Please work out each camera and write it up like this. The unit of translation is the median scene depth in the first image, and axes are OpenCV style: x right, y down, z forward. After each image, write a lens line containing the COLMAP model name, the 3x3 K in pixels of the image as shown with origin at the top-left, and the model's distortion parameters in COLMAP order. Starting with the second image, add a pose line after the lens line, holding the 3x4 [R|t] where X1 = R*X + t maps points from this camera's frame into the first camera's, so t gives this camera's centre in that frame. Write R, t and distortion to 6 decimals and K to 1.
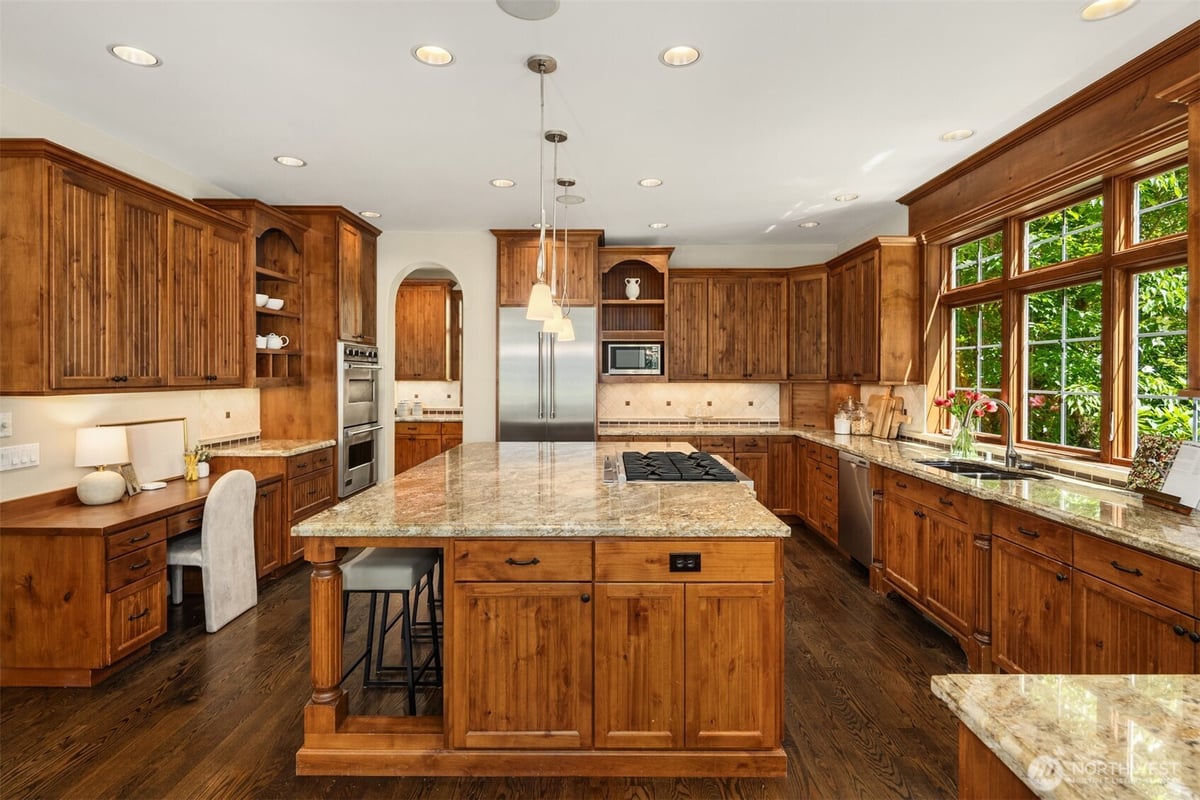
lens RADIAL K [[585.7, 0, 593.9], [0, 585.7, 377.6], [0, 0, 1]] dist [0.001525, -0.002101]
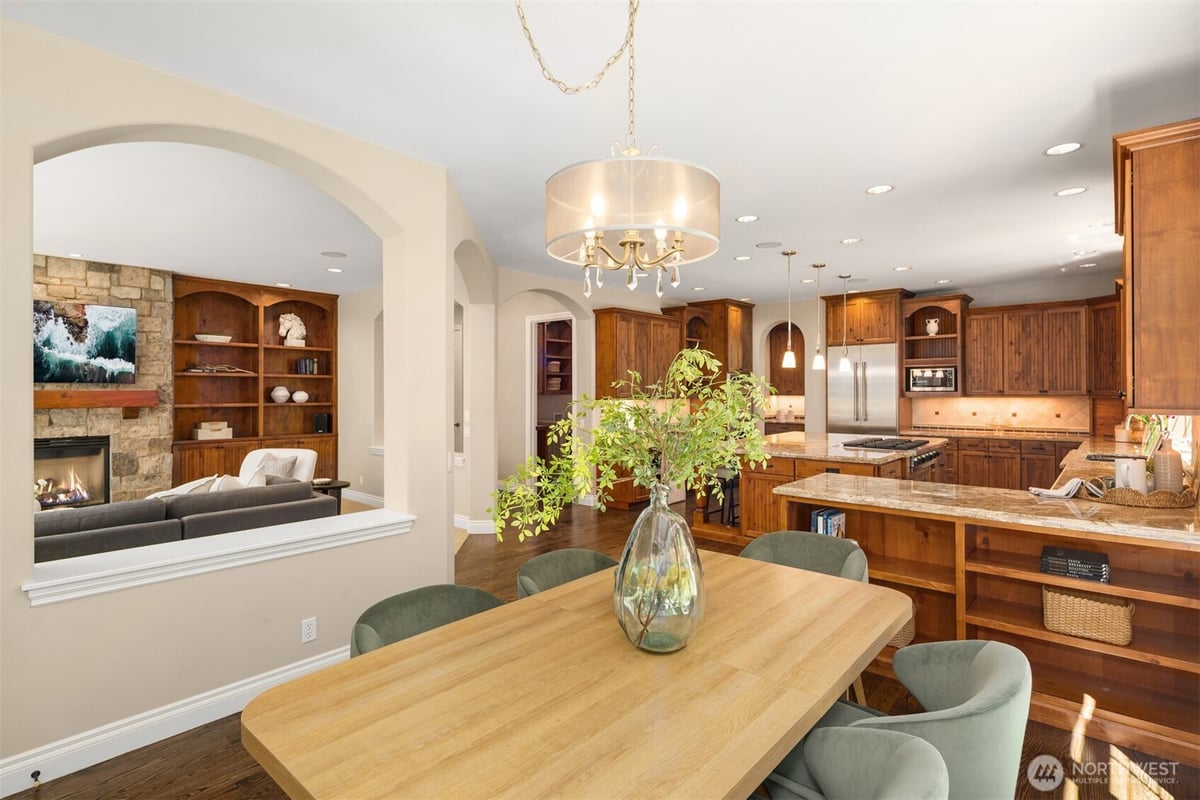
lens RADIAL K [[585.7, 0, 607.0], [0, 585.7, 392.5], [0, 0, 1]] dist [0.001525, -0.002101]
pose [[0.769557, 0.000511, -0.638578, 0.370341], [-0.000775, 1.000000, -0.000133, -0.001049], [0.638577, 0.000597, 0.769557, -0.536183]]
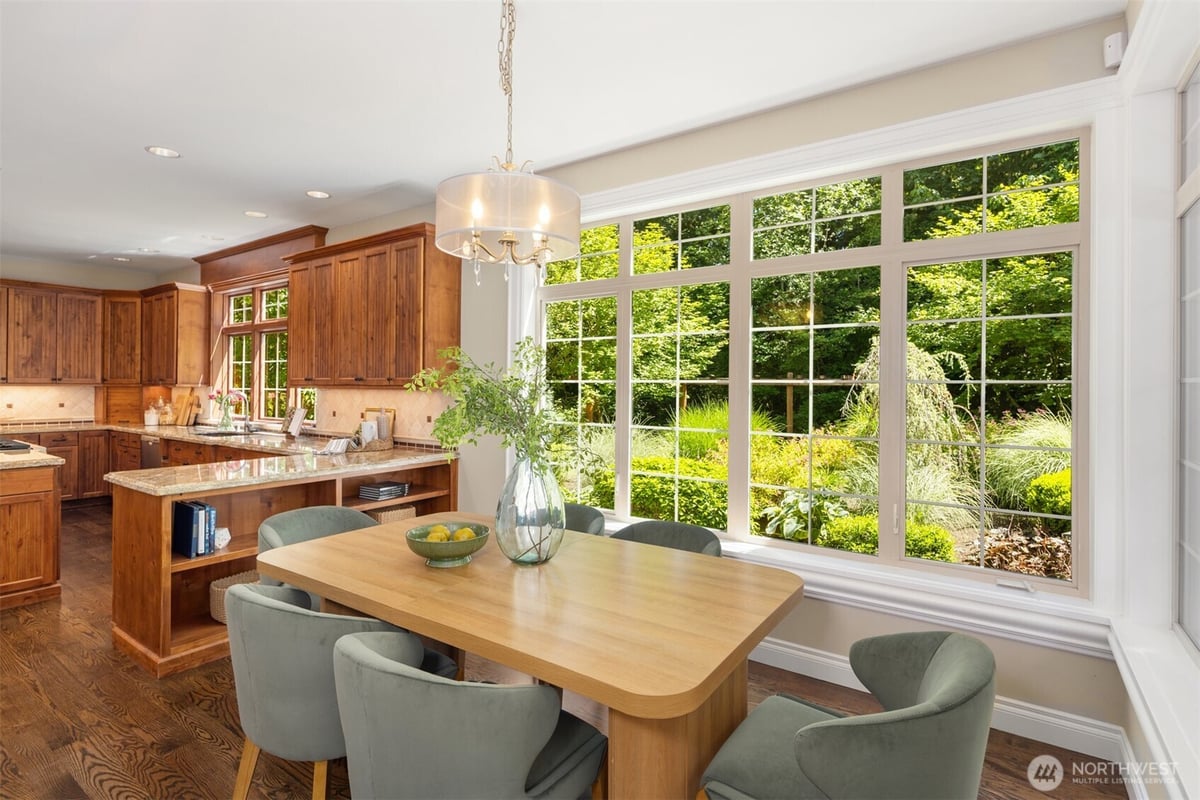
lens RADIAL K [[585.7, 0, 610.0], [0, 585.7, 383.0], [0, 0, 1]] dist [0.001525, -0.002101]
pose [[0.551151, 0.008434, 0.834363, -0.097893], [-0.001908, 0.999959, -0.008847, 0.011794], [-0.834403, 0.003285, 0.551145, -0.549767]]
